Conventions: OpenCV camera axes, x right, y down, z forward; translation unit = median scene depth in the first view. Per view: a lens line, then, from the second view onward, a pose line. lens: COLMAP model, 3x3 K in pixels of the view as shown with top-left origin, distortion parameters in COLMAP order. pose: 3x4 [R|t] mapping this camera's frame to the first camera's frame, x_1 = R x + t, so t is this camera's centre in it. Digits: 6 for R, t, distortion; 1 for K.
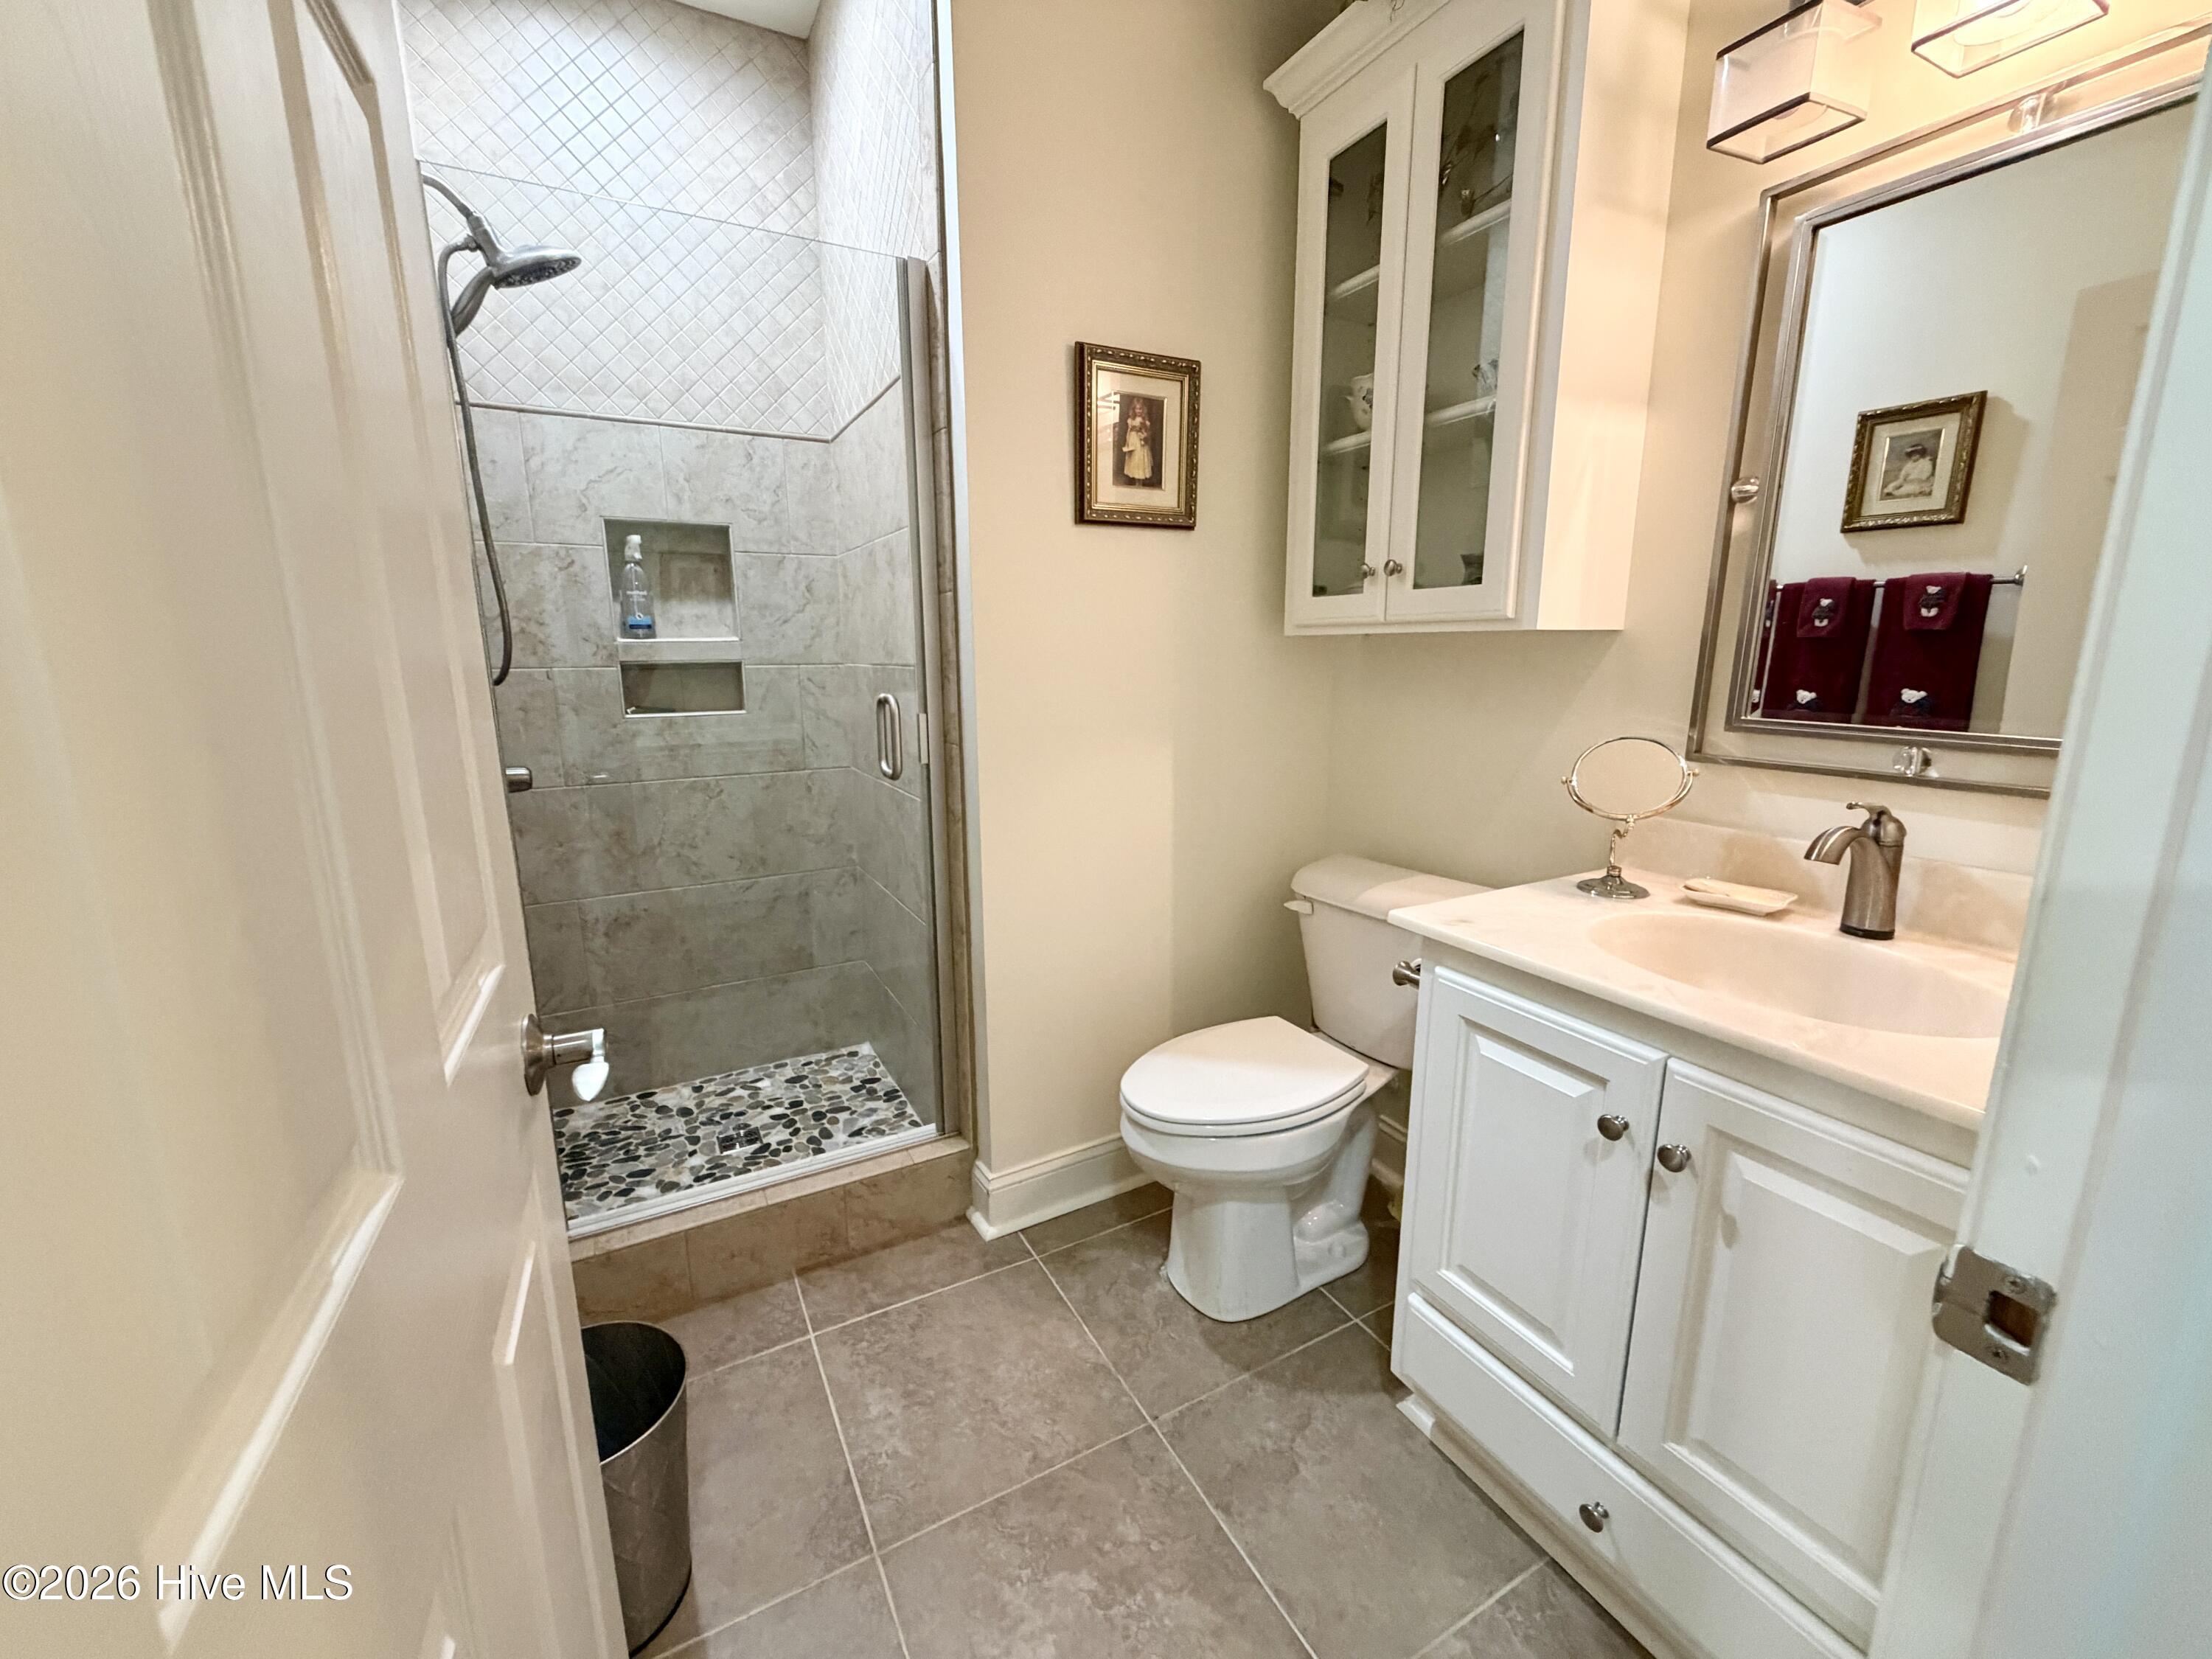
lens RADIAL K [[894.7, 0, 1099.5], [0, 894.7, 823.5], [0, 0, 1]] dist [0.006339, 0.000178]
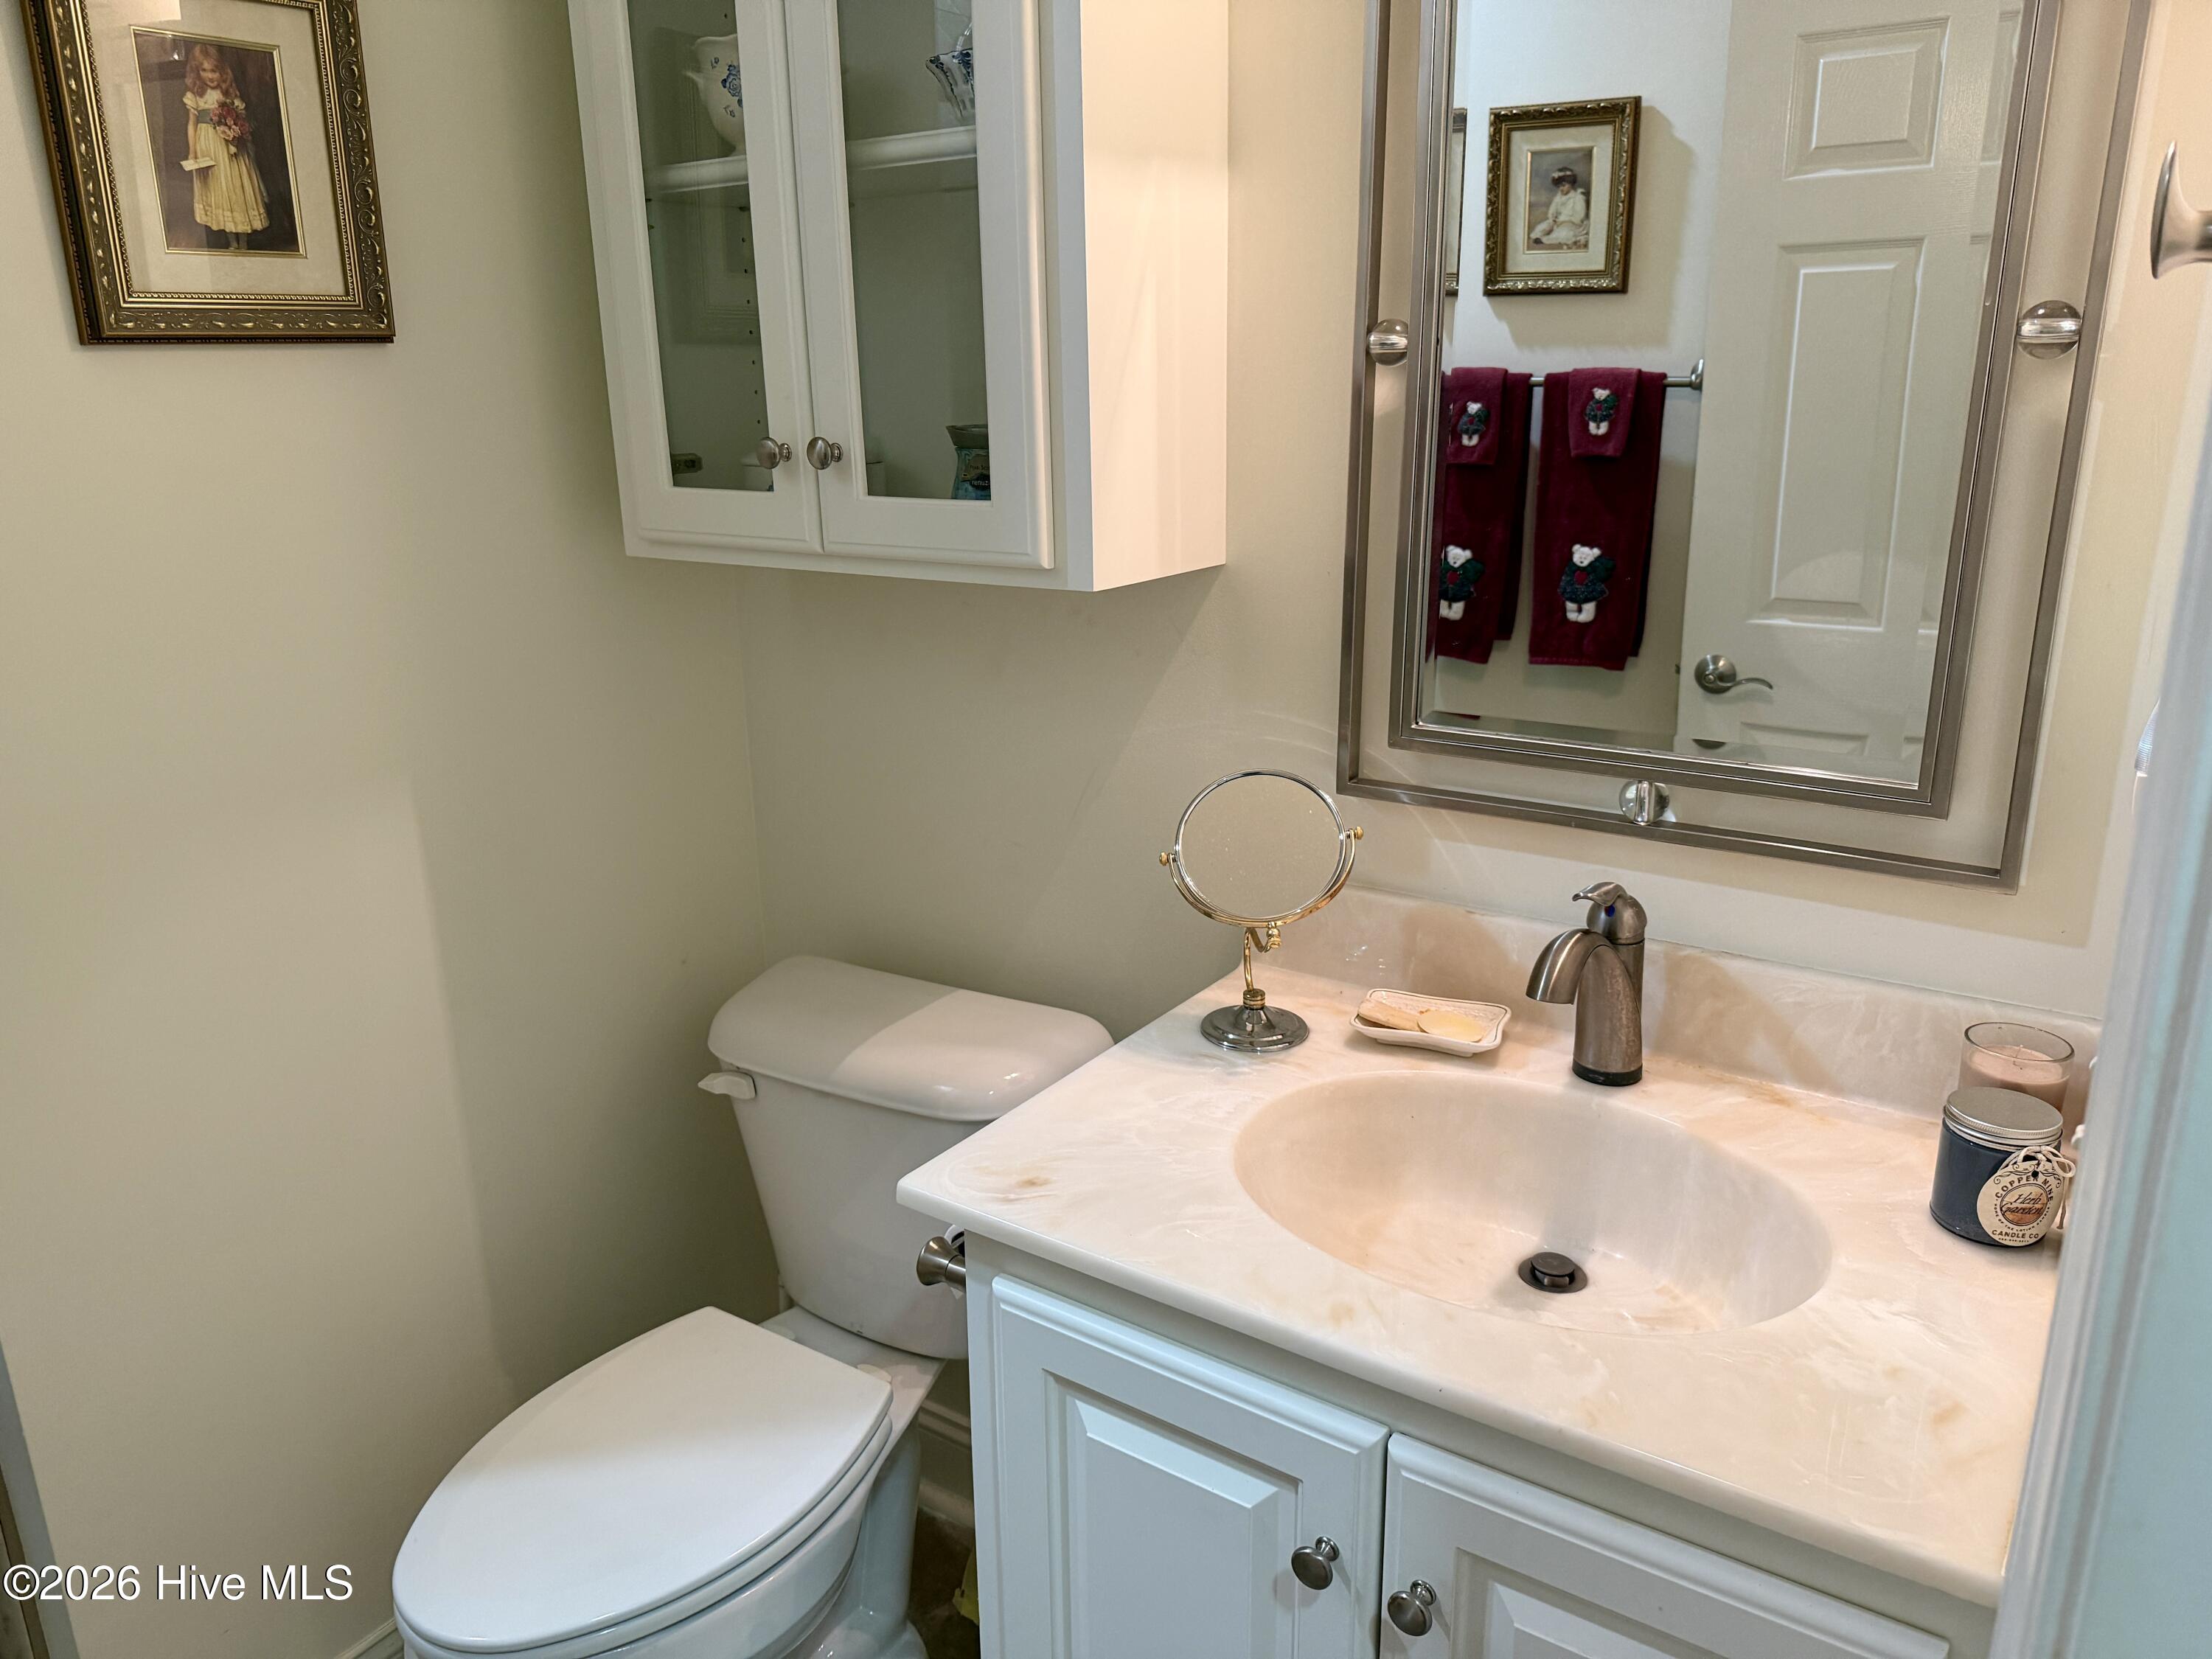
lens RADIAL K [[1599.3, 0, 1110.0], [0, 1599.3, 825.7], [0, 0, 1]] dist [0.047154, -0.052199]
pose [[0.891373, -0.135818, 0.432444, 0.045507], [0.103277, 0.989814, 0.097993, -0.135881], [-0.441348, -0.042687, 0.896320, 0.094681]]
